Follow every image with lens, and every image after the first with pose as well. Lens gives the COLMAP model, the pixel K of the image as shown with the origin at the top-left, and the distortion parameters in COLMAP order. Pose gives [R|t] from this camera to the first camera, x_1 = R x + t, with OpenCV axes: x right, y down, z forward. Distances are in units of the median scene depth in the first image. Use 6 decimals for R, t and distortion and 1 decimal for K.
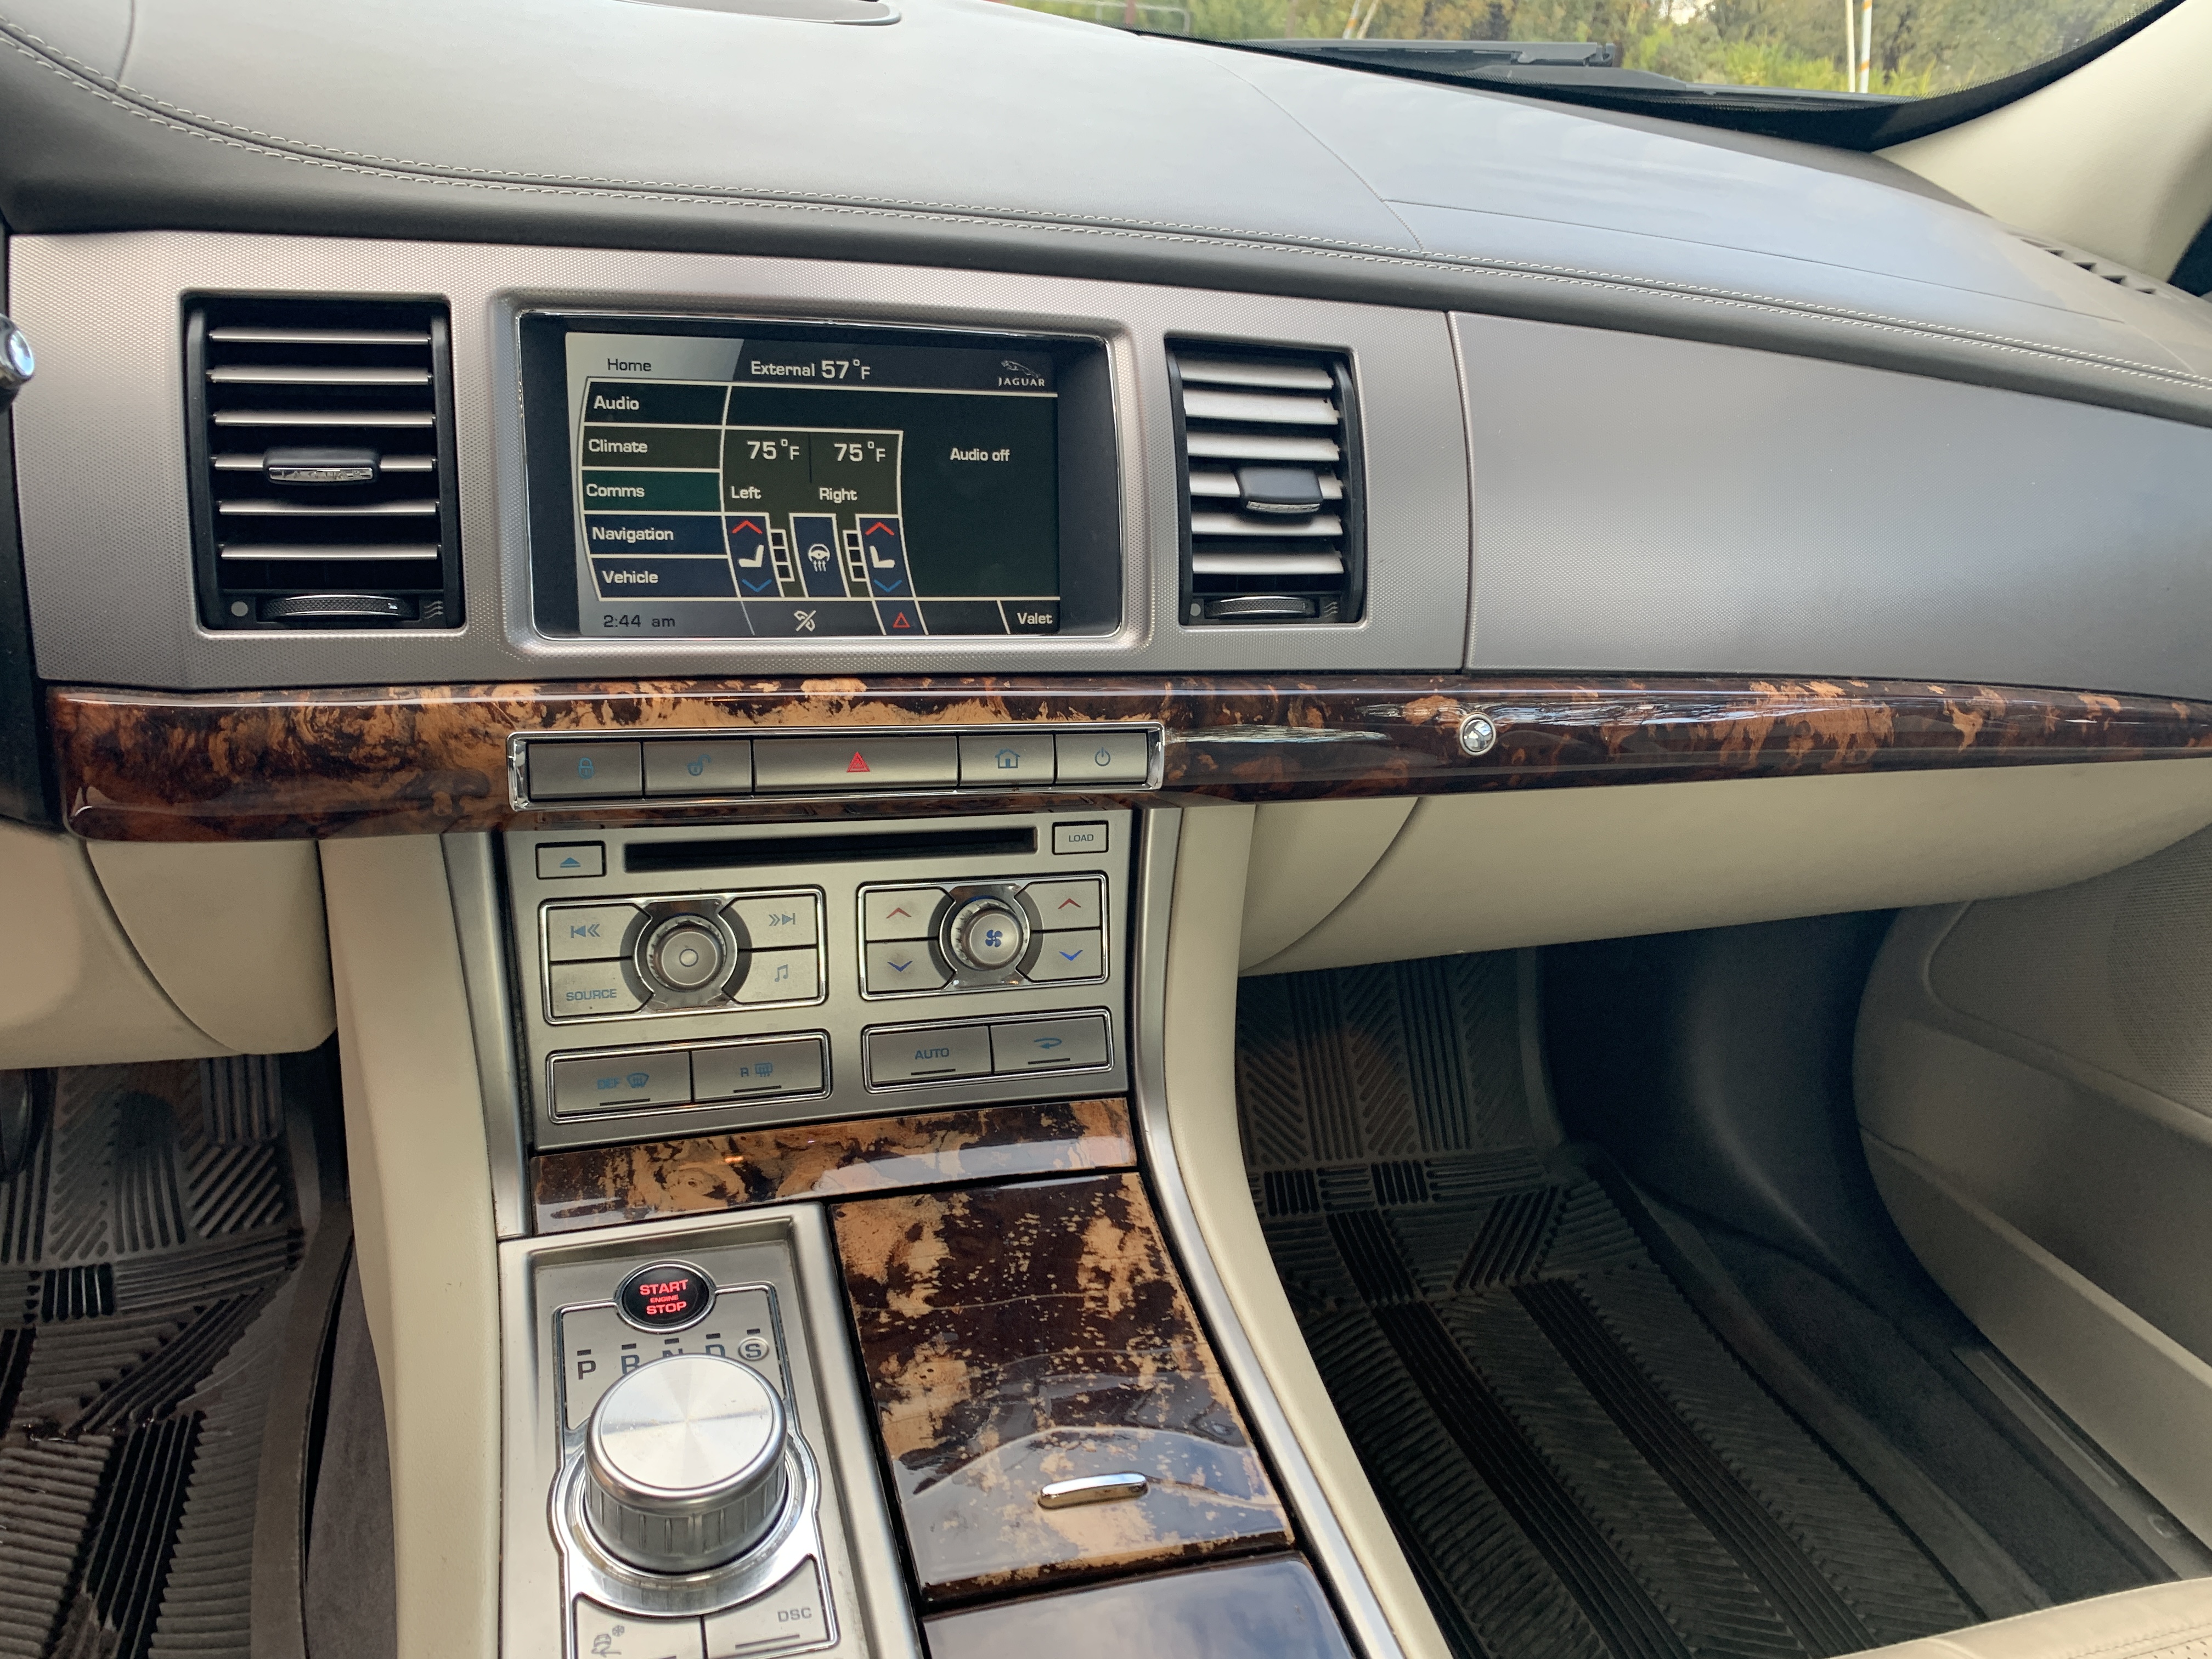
lens RADIAL K [[1720.1, 0, 1112.9], [0, 1720.1, 831.8], [0, 0, 1]] dist [0.007546, -0.006956]
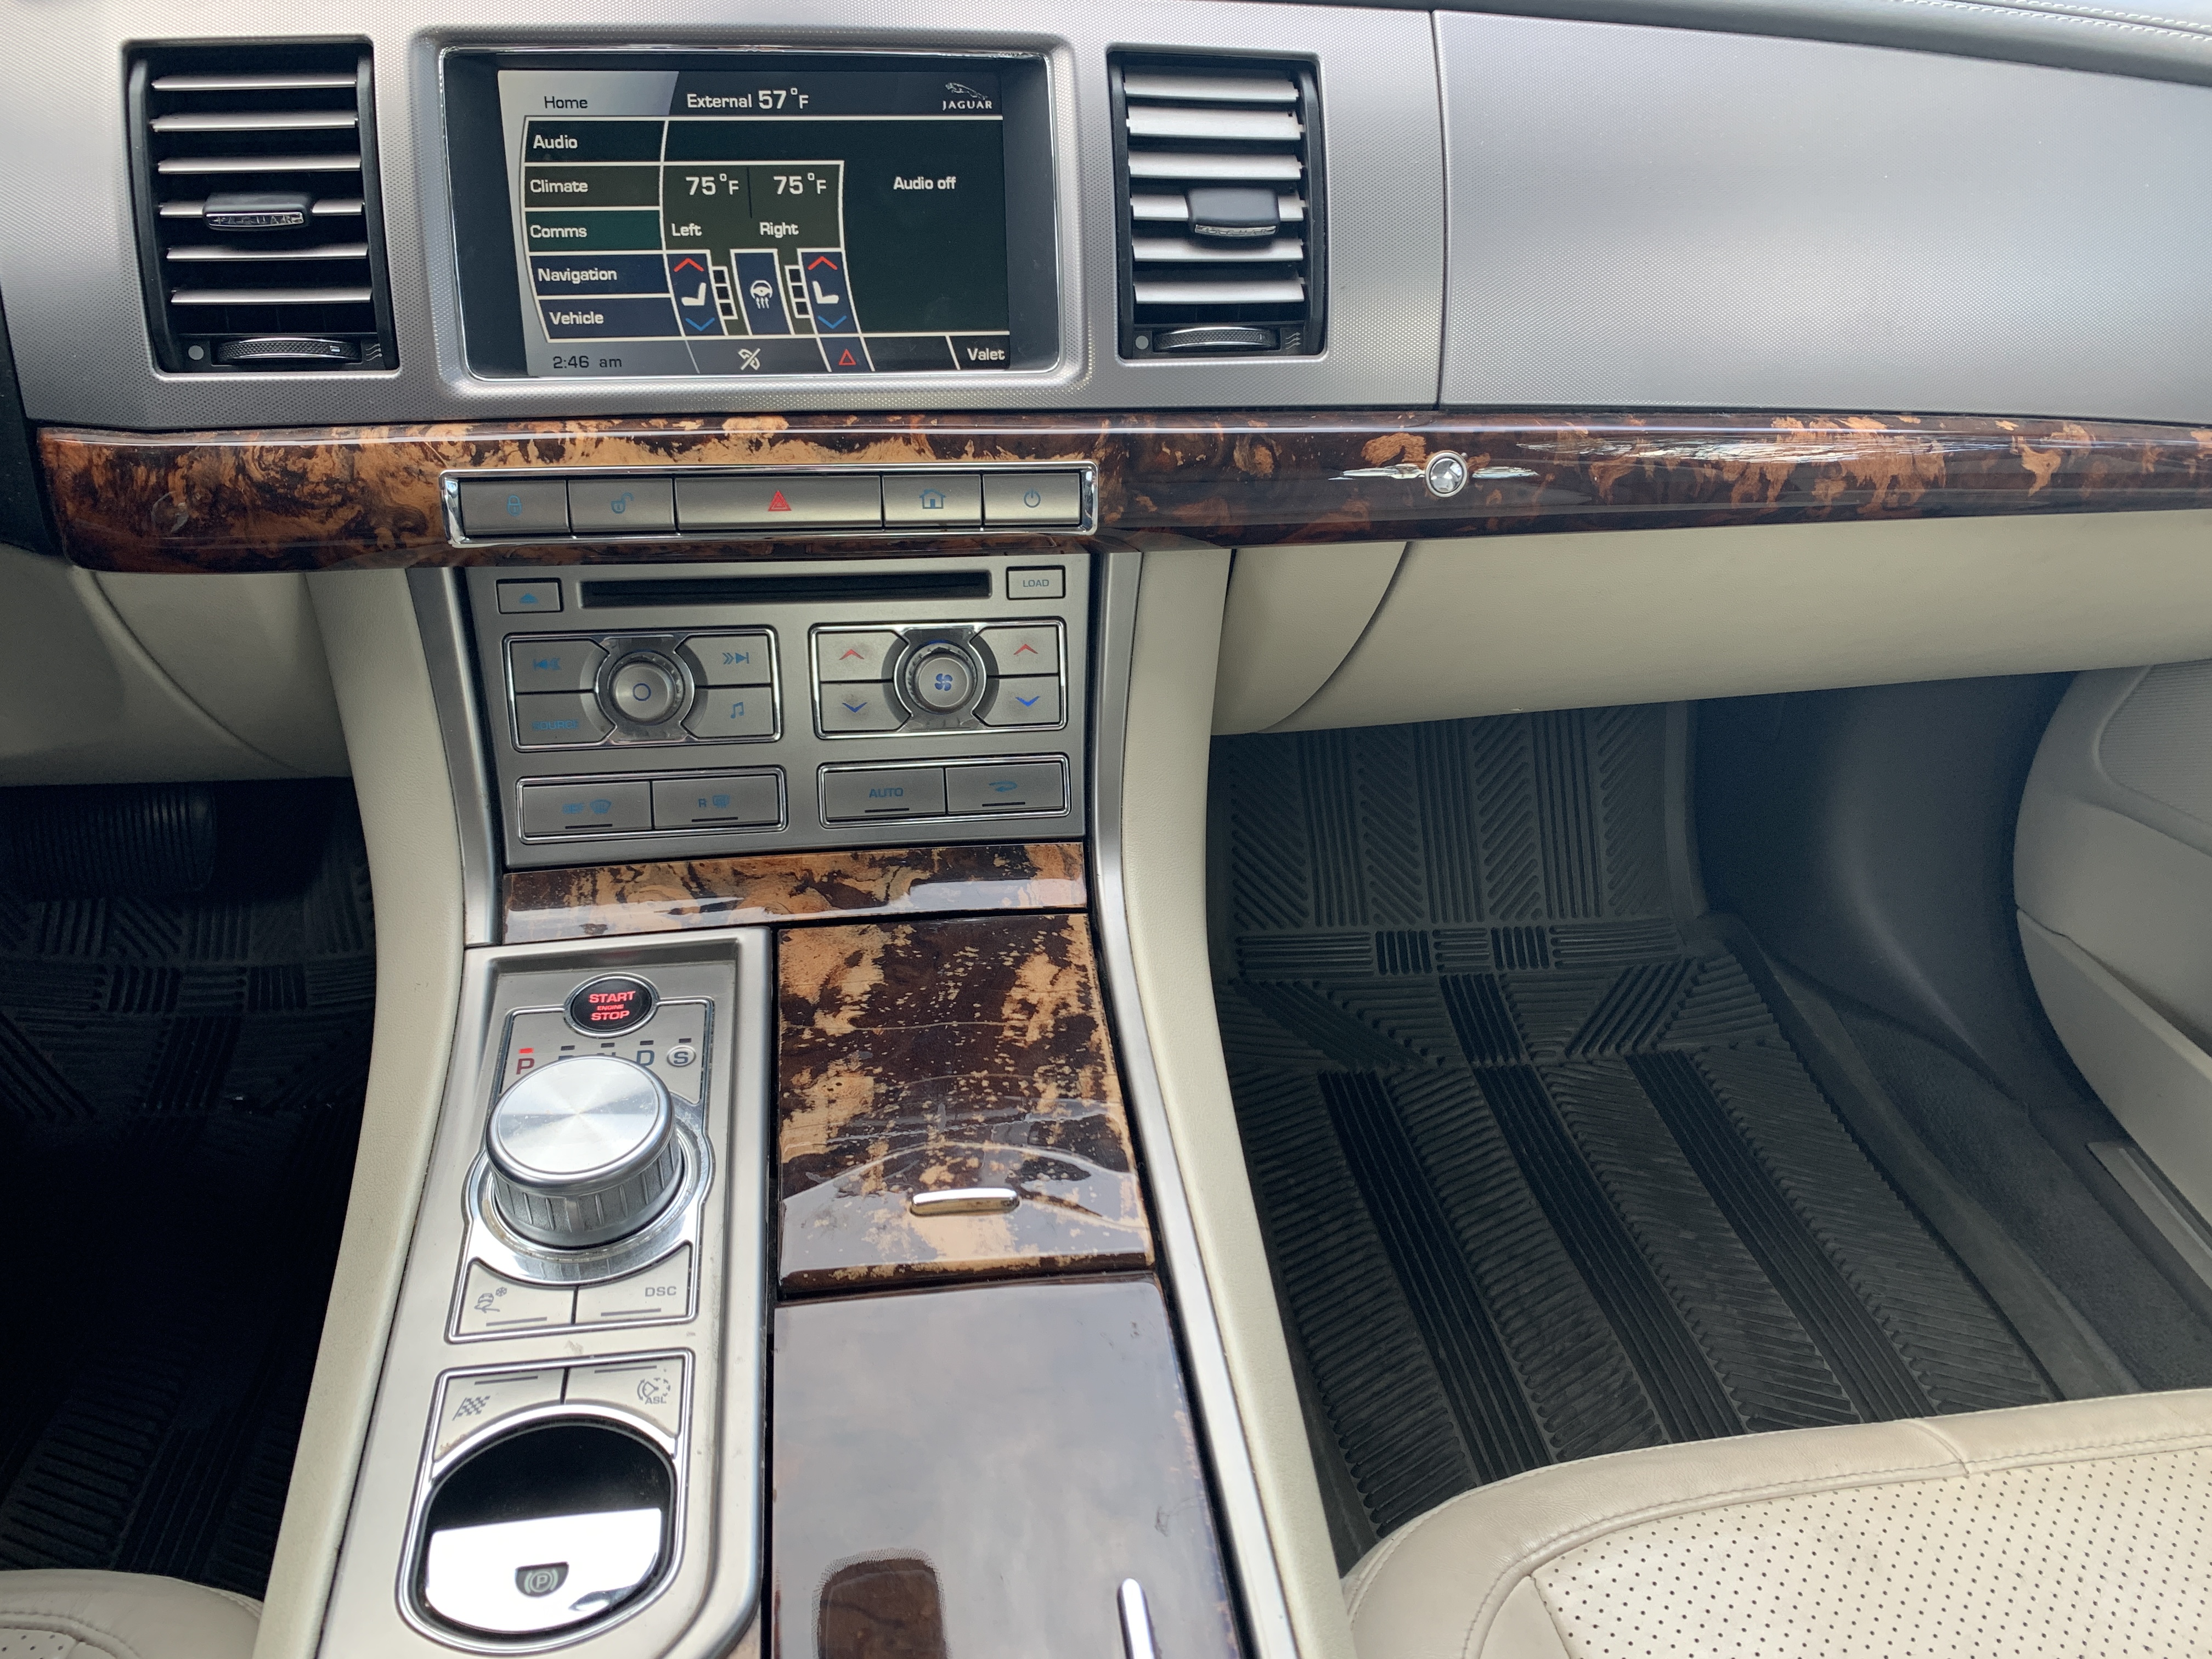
lens RADIAL K [[1720.1, 0, 1103.5], [0, 1720.1, 811.2], [0, 0, 1]] dist [0.007546, -0.006956]
pose [[0.985327, 0.030836, -0.167869, 0.201116], [-0.009675, 0.992054, 0.125443, 0.011171], [0.170403, -0.121979, 0.977796, 0.014976]]
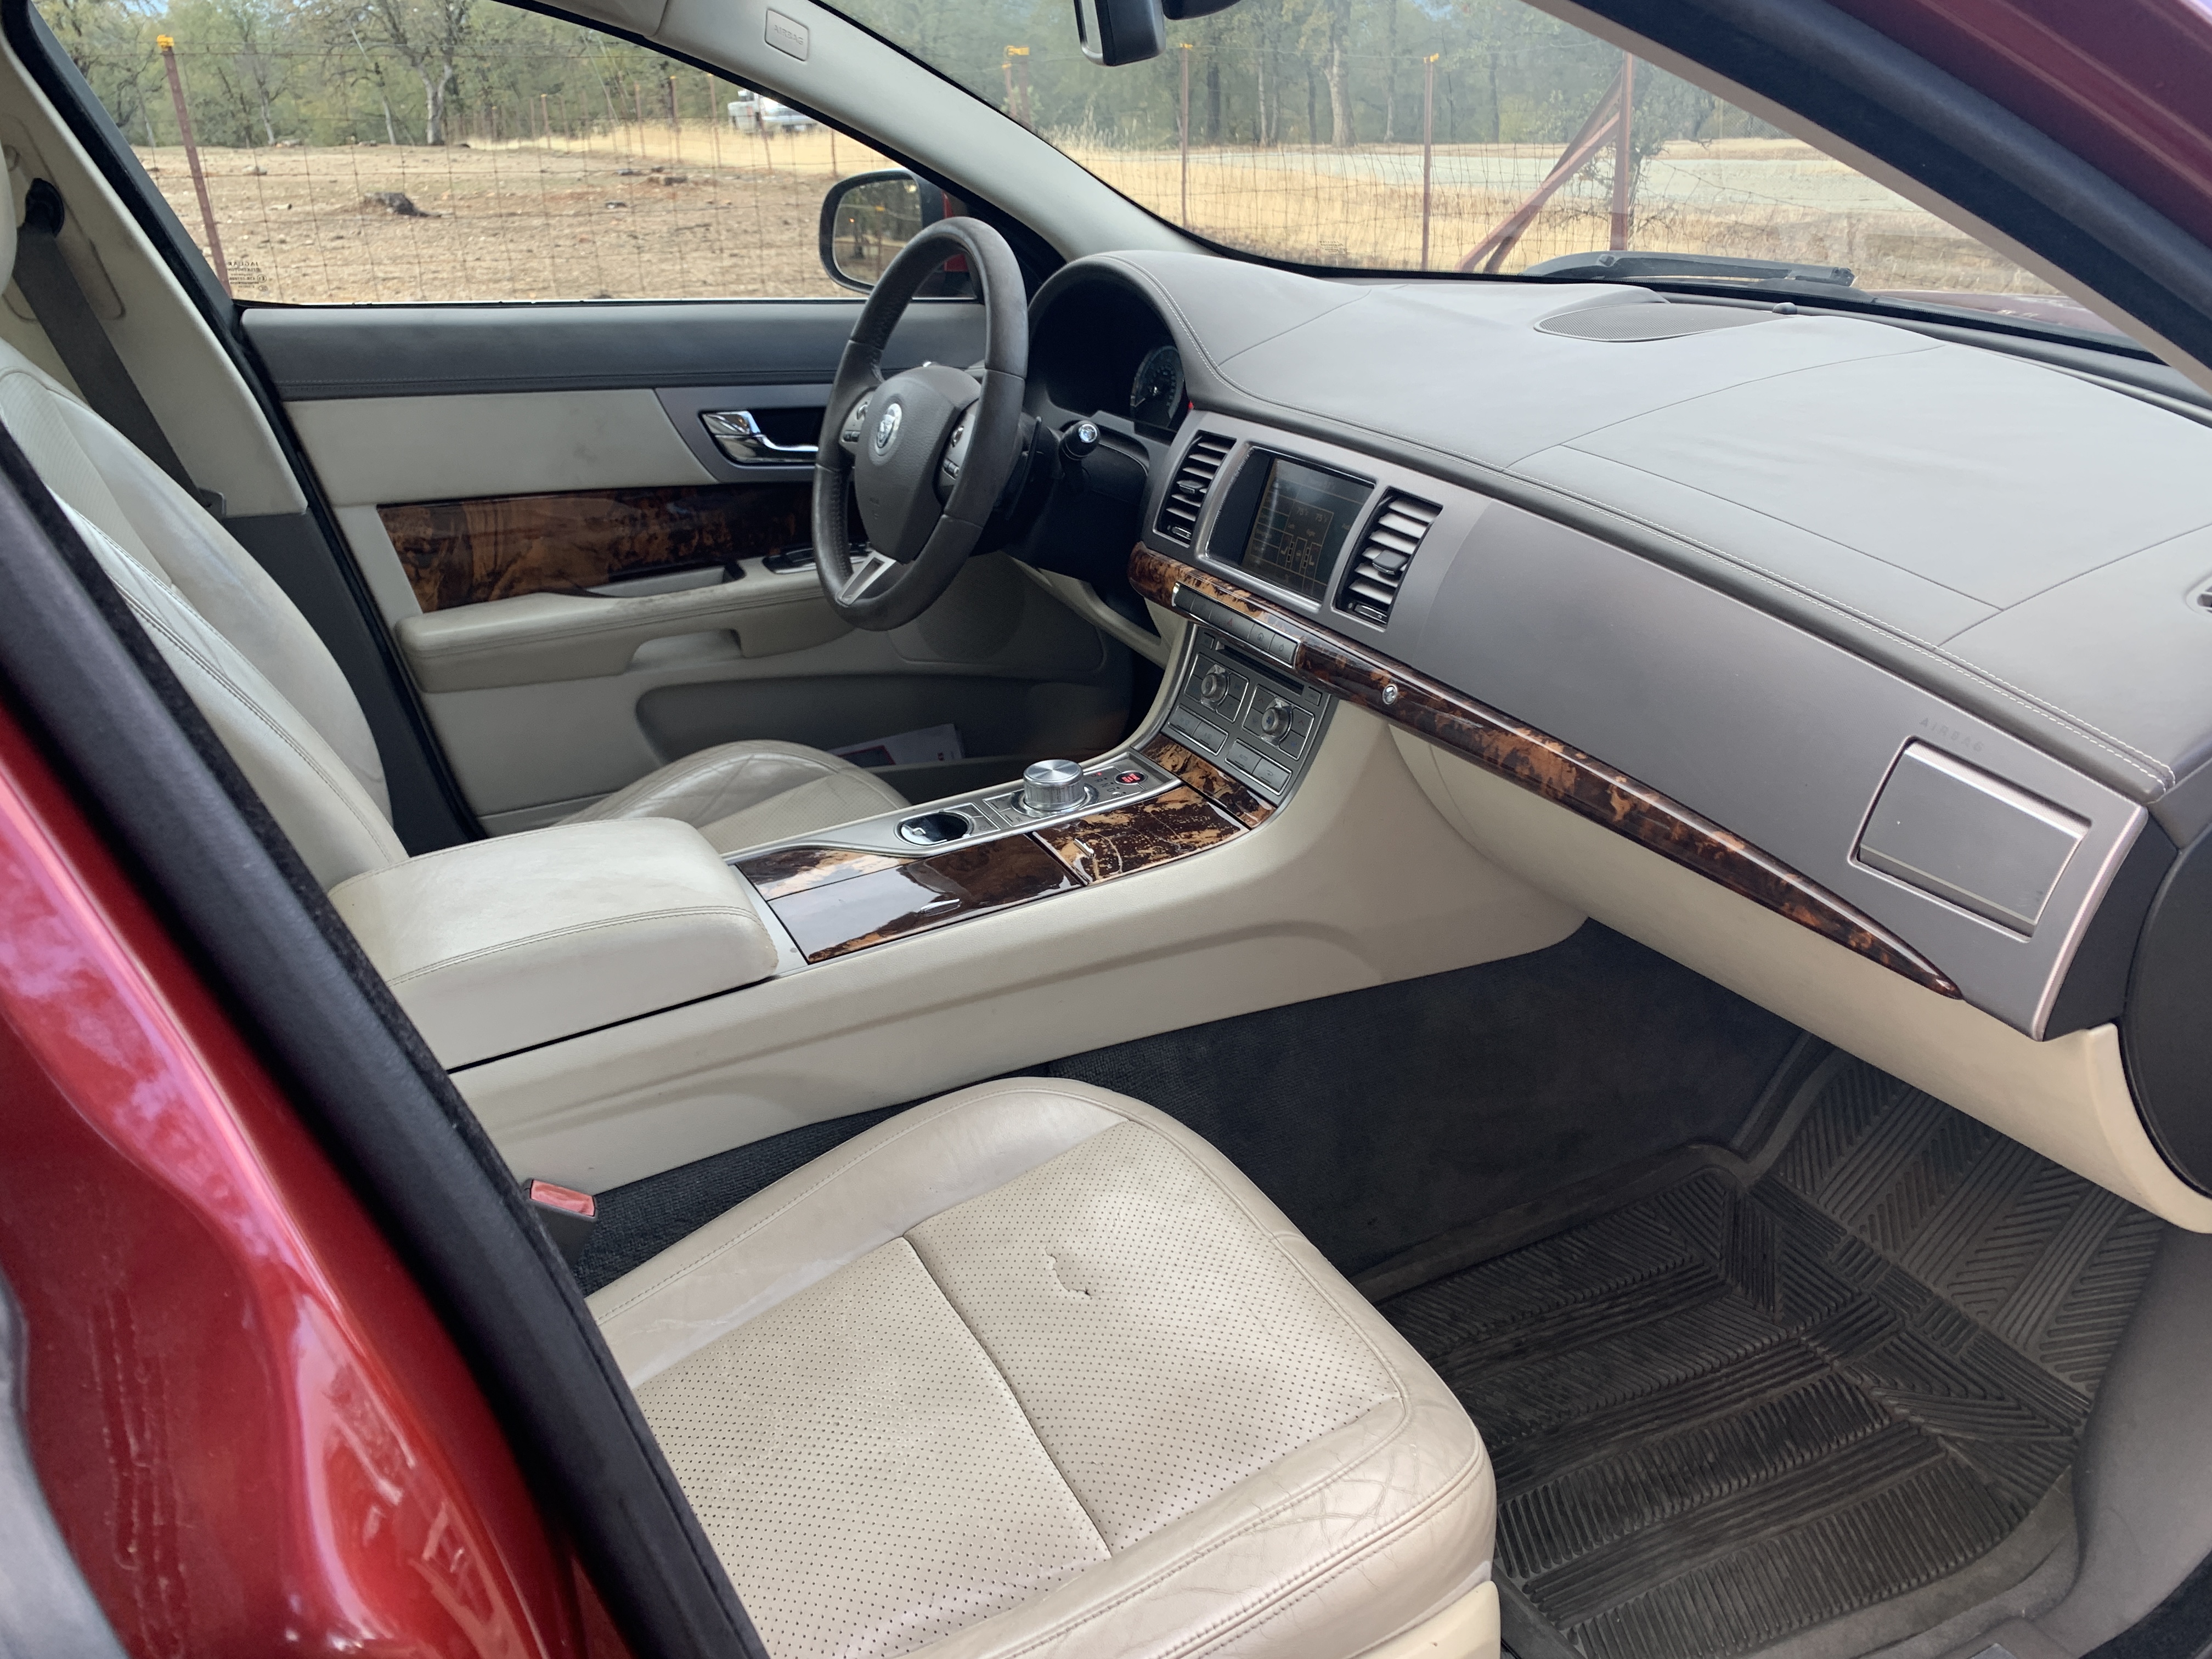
lens RADIAL K [[1720.1, 0, 1105.5], [0, 1720.1, 829.9], [0, 0, 1]] dist [0.007546, -0.006956]
pose [[0.141828, 0.291473, -0.946006, 2.211942], [-0.394032, 0.893315, 0.216164, -0.227635], [0.908088, 0.342098, 0.241547, 0.275101]]
